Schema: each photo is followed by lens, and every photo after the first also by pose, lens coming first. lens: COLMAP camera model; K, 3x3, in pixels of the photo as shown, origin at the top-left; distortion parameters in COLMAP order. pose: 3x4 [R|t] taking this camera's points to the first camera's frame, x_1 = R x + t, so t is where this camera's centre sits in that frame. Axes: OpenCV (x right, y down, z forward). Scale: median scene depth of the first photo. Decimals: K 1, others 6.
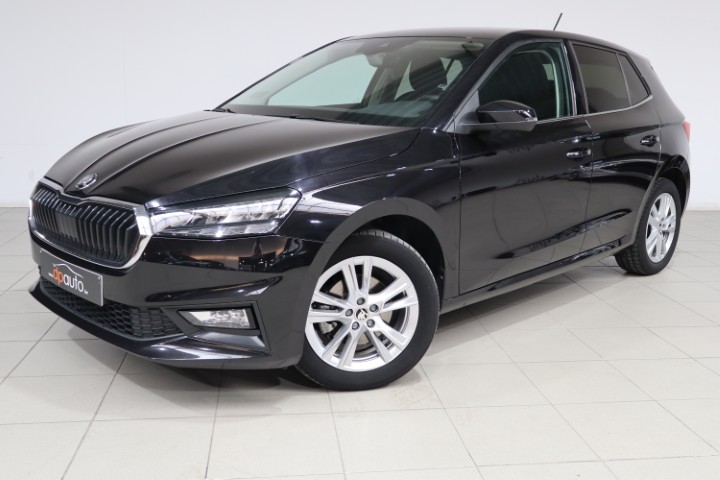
lens RADIAL K [[741.9, 0, 360.0], [0, 741.9, 240.0], [0, 0, 1]] dist [0.014342, -0.010602]
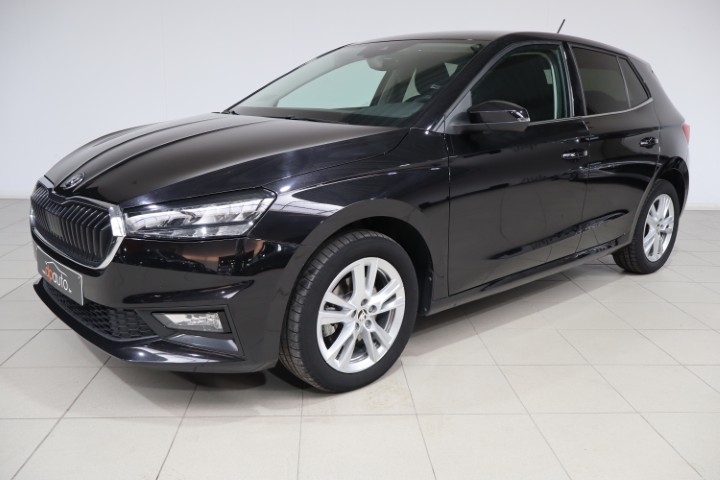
lens RADIAL K [[647.1, 0, 360.0], [0, 647.1, 240.0], [0, 0, 1]] dist [0.004860, 0.009157]
pose [[0.998537, 0.010411, -0.053057, 0.060659], [-0.009584, 0.999829, 0.015833, -0.014257], [0.053213, -0.015301, 0.998466, 0.126170]]
